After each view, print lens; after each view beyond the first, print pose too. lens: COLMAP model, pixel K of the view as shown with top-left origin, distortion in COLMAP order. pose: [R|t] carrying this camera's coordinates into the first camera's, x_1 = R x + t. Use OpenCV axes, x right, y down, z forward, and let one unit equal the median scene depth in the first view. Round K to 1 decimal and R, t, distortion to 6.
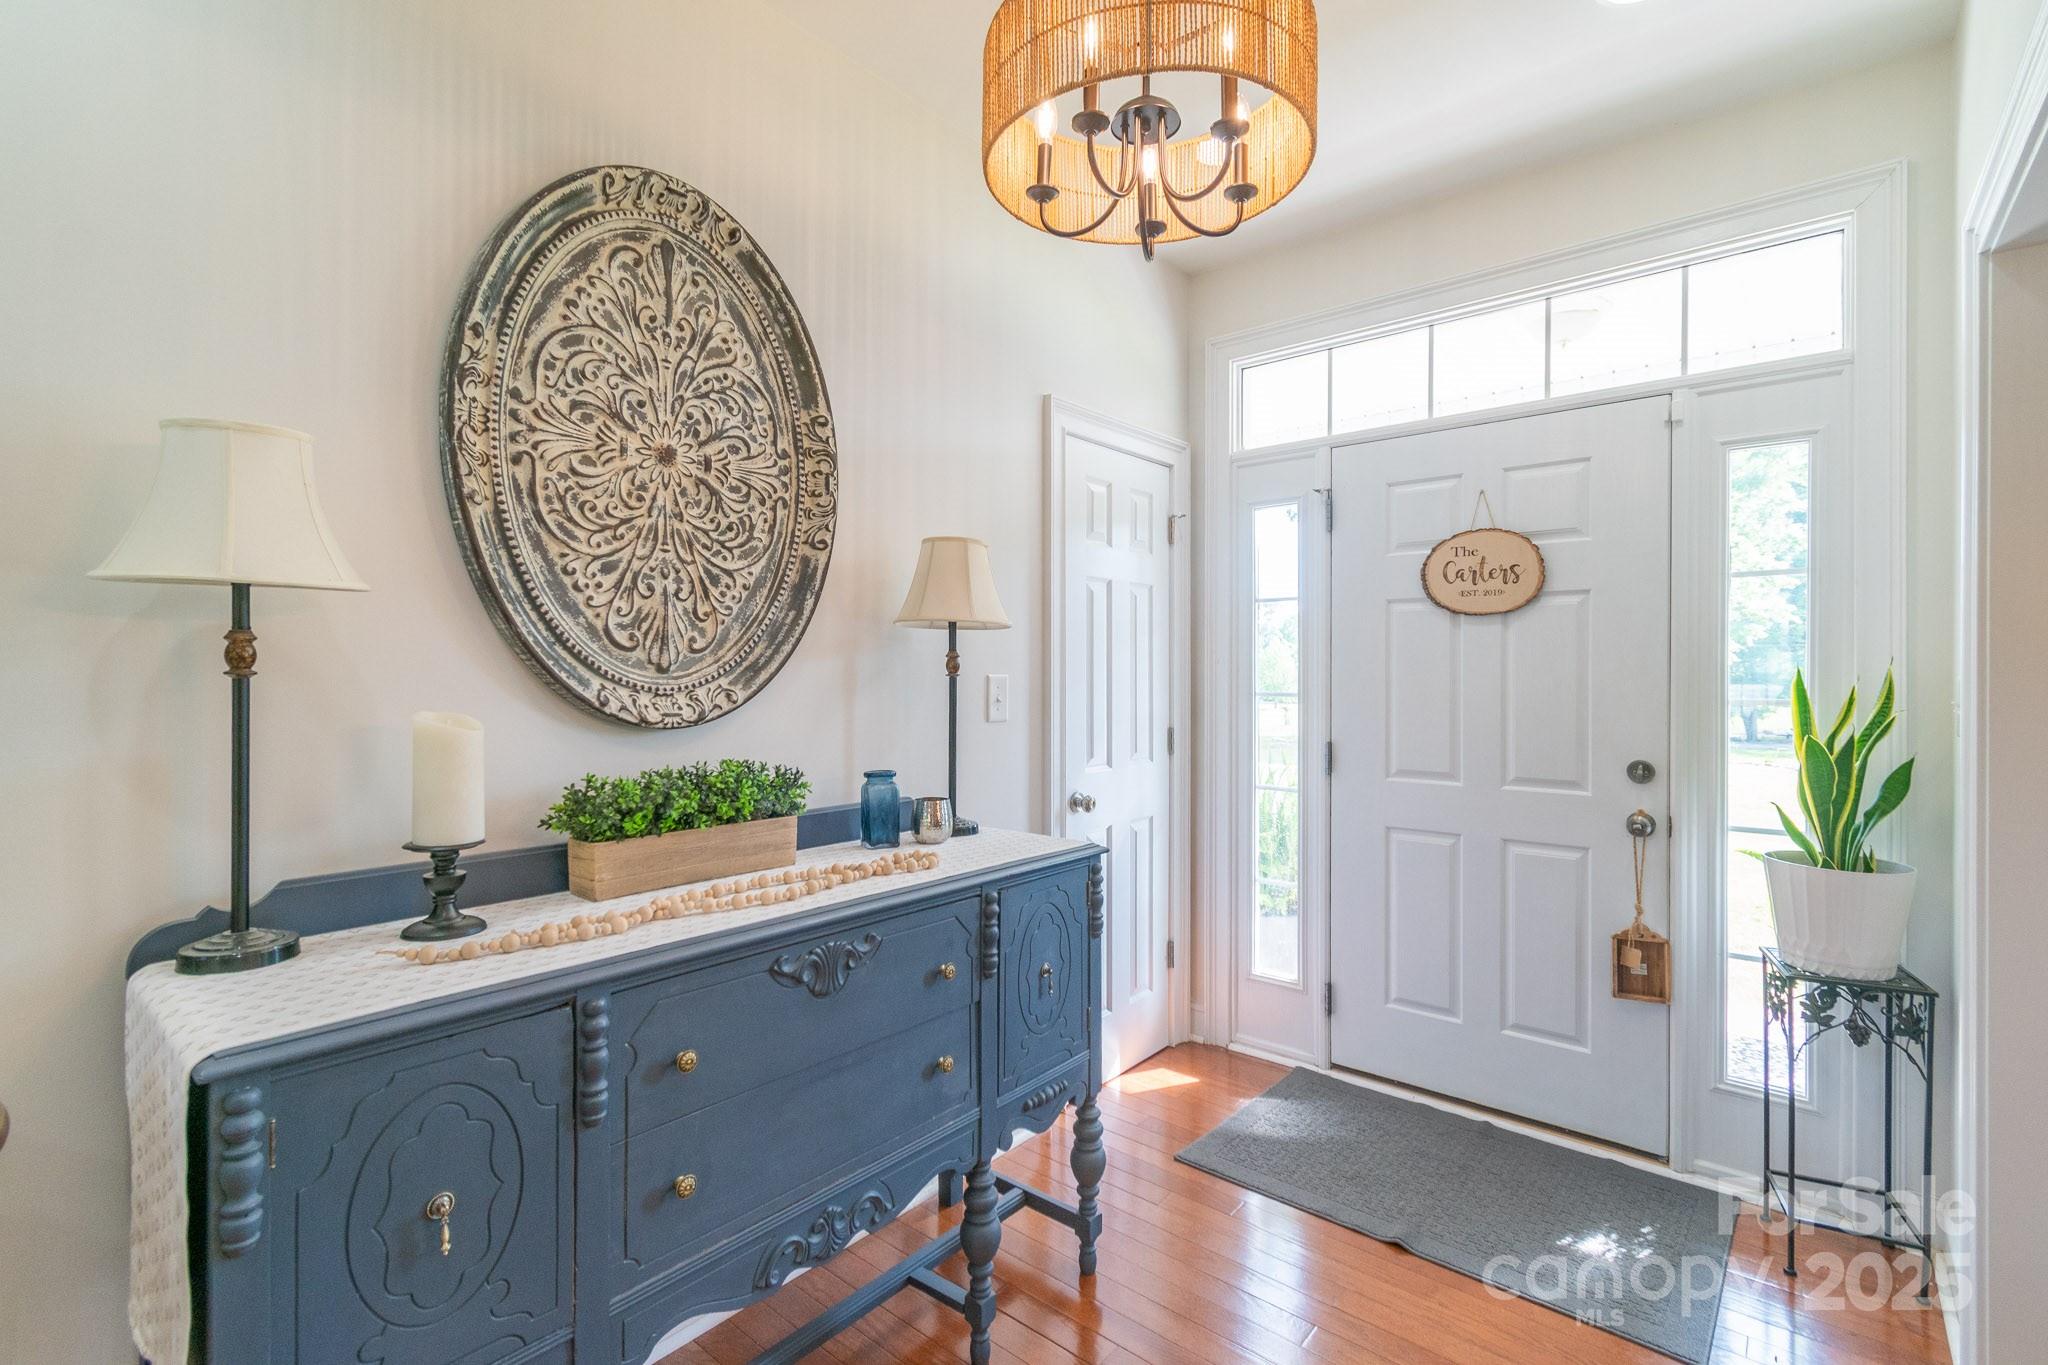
lens RADIAL K [[929.8, 0, 1026.5], [0, 929.8, 662.7], [0, 0, 1]] dist [0.007641, -0.000780]
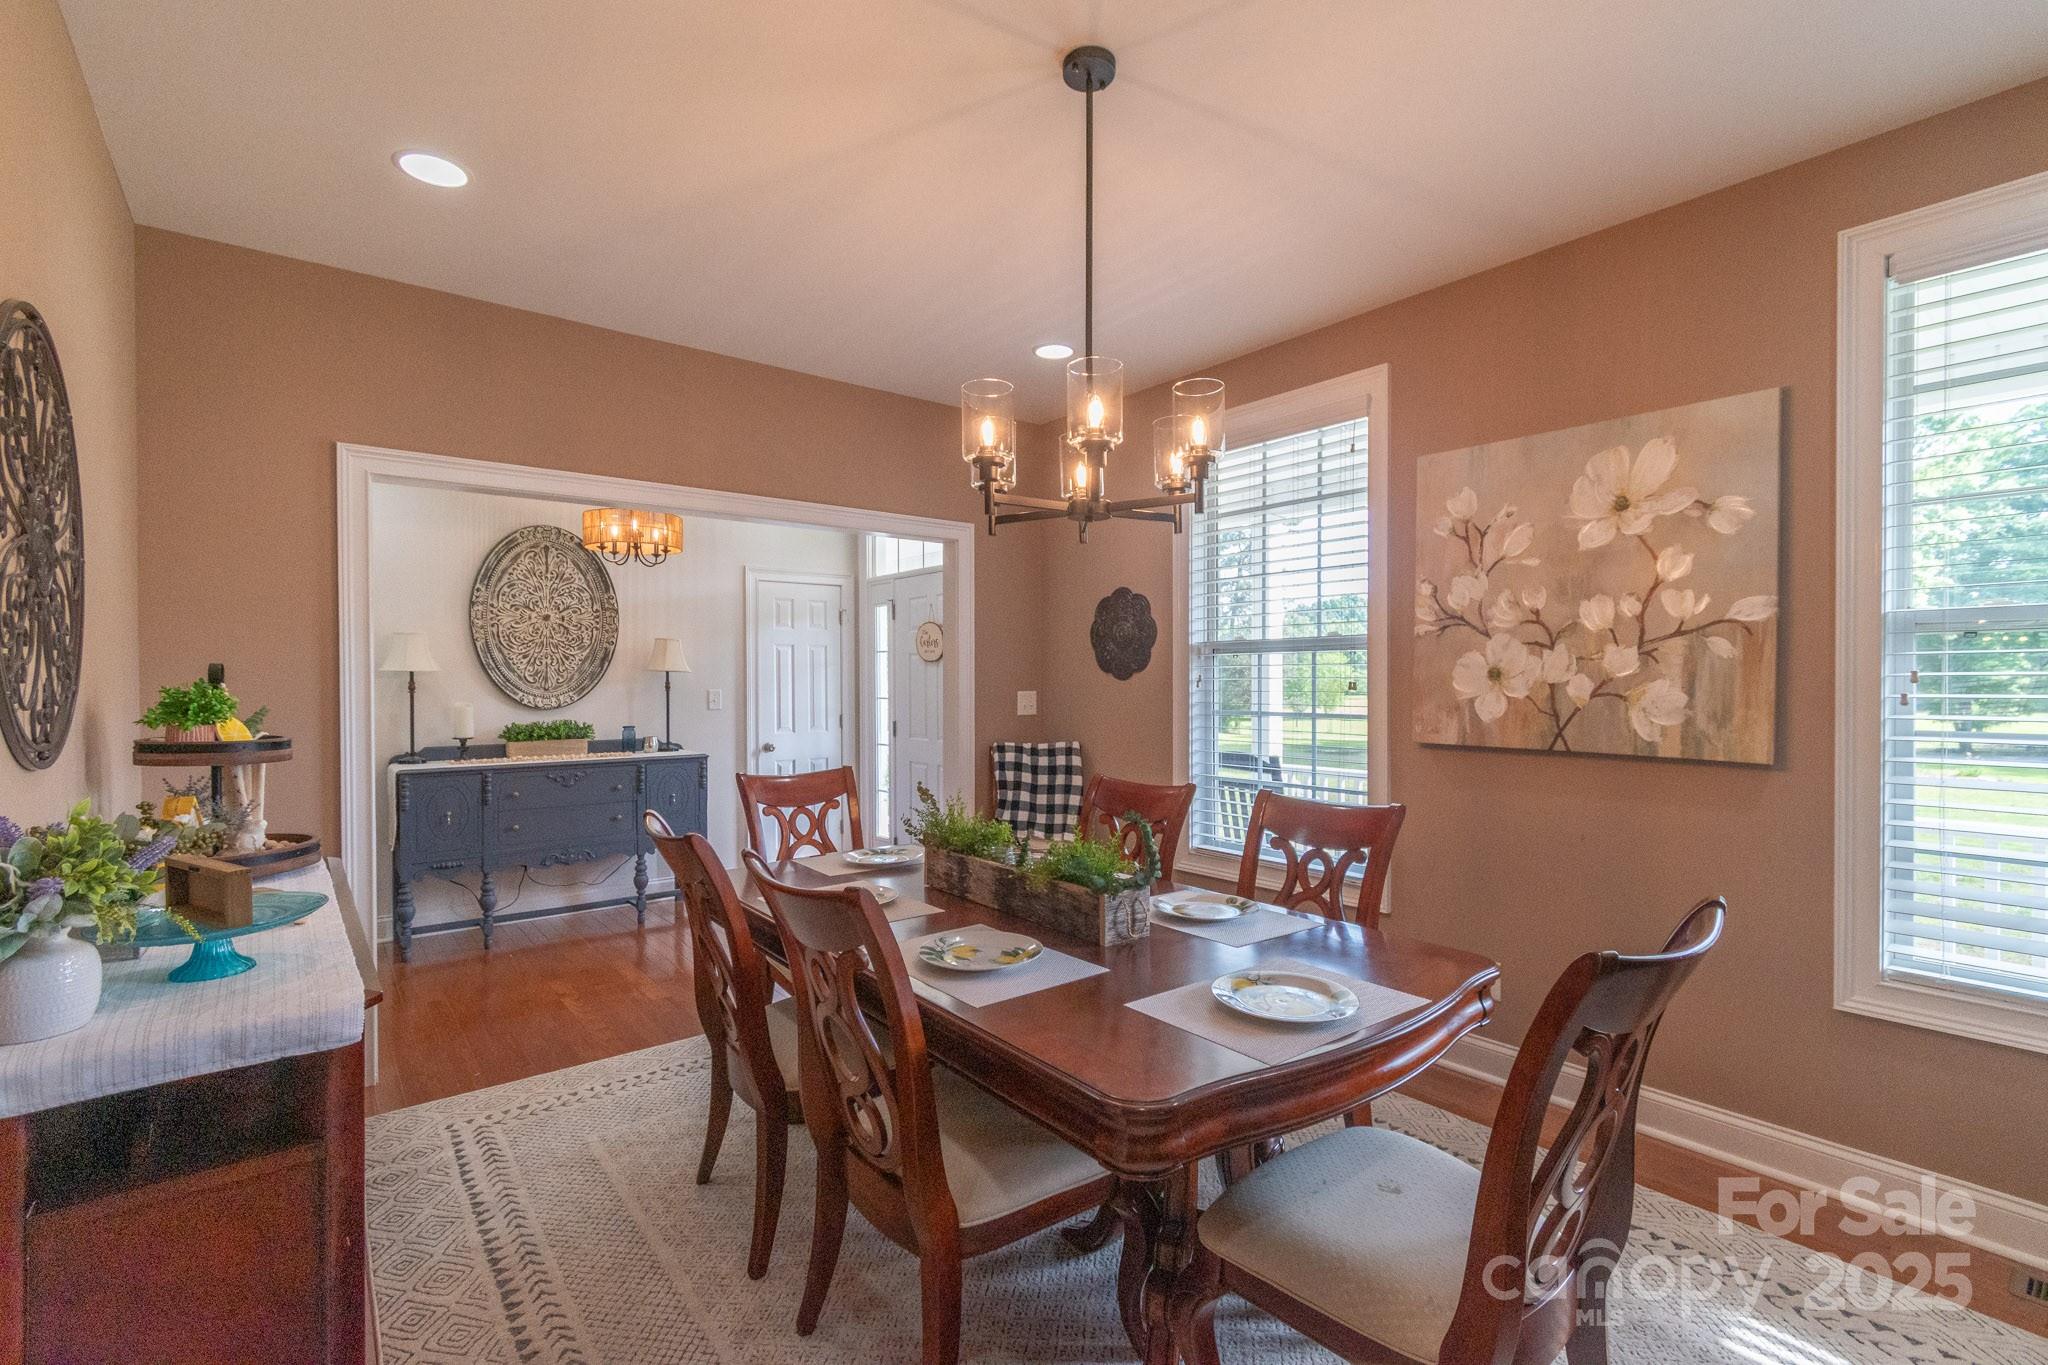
lens RADIAL K [[929.8, 0, 1022.5], [0, 929.8, 676.1], [0, 0, 1]] dist [0.007641, -0.000780]
pose [[0.978450, -0.005507, -0.206408, 1.746438], [0.006766, 0.999963, 0.005392, -0.042164], [0.206371, -0.006672, 0.978451, -1.629647]]
